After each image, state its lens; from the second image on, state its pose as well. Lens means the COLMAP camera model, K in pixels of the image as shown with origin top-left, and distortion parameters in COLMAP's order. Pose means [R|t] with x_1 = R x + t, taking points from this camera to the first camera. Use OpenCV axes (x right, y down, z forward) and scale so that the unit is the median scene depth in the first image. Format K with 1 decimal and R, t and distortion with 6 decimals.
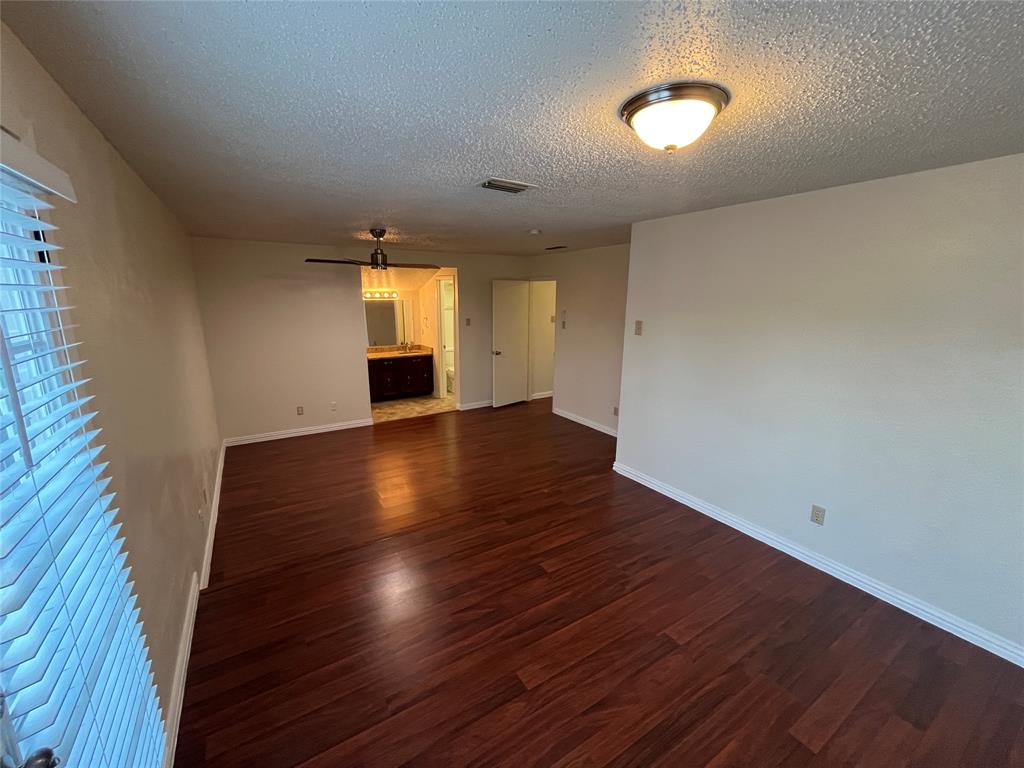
lens RADIAL K [[413.9, 0, 515.6], [0, 413.9, 387.3], [0, 0, 1]] dist [-0.002181, -0.000362]
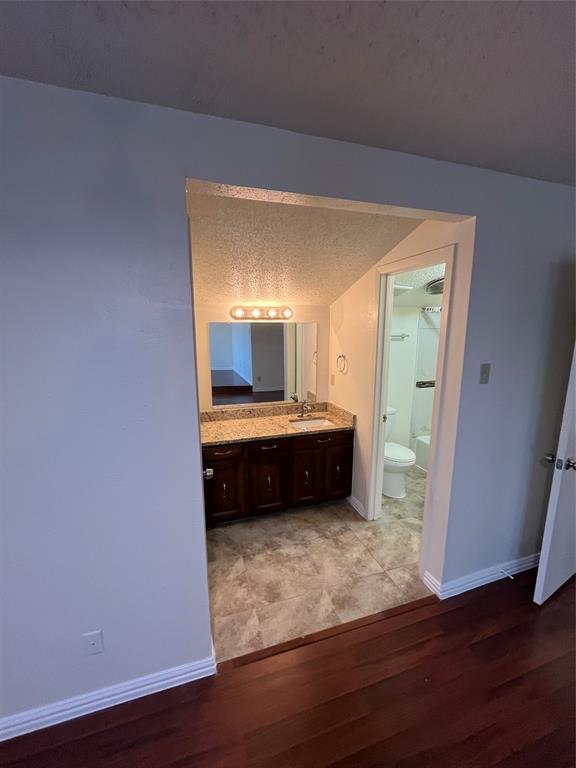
lens RADIAL K [[310.4, 0, 287.0], [0, 310.4, 385.2], [0, 0, 1]] dist [-0.002181, -0.000362]
pose [[0.967355, 0.035297, -0.250954, -0.191854], [-0.046039, 0.998252, -0.037065, -0.116908], [0.249207, 0.047408, 0.967289, 0.626143]]
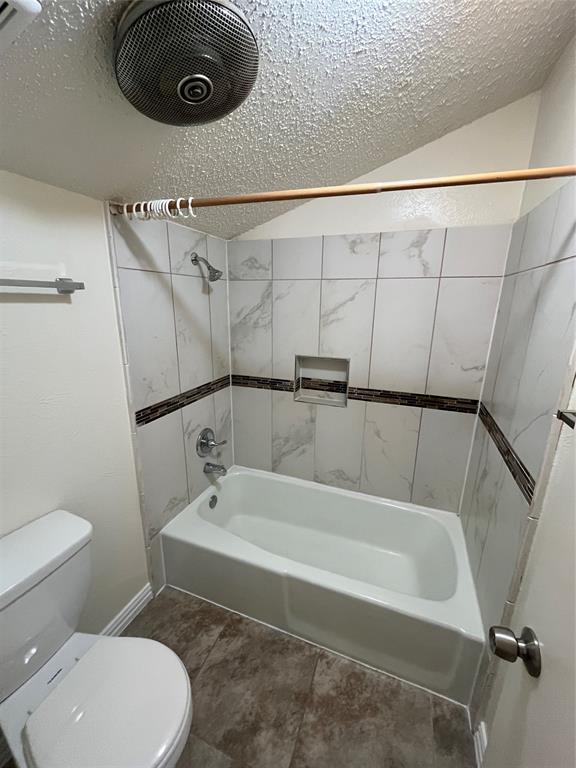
lens RADIAL K [[310.4, 0, 288.6], [0, 310.4, 383.8], [0, 0, 1]] dist [-0.002181, -0.000362]
pose [[0.802590, -0.150235, 0.577303, -0.164817], [0.116495, 0.988607, 0.095315, -0.152506], [-0.585045, -0.009247, 0.810948, 0.824767]]
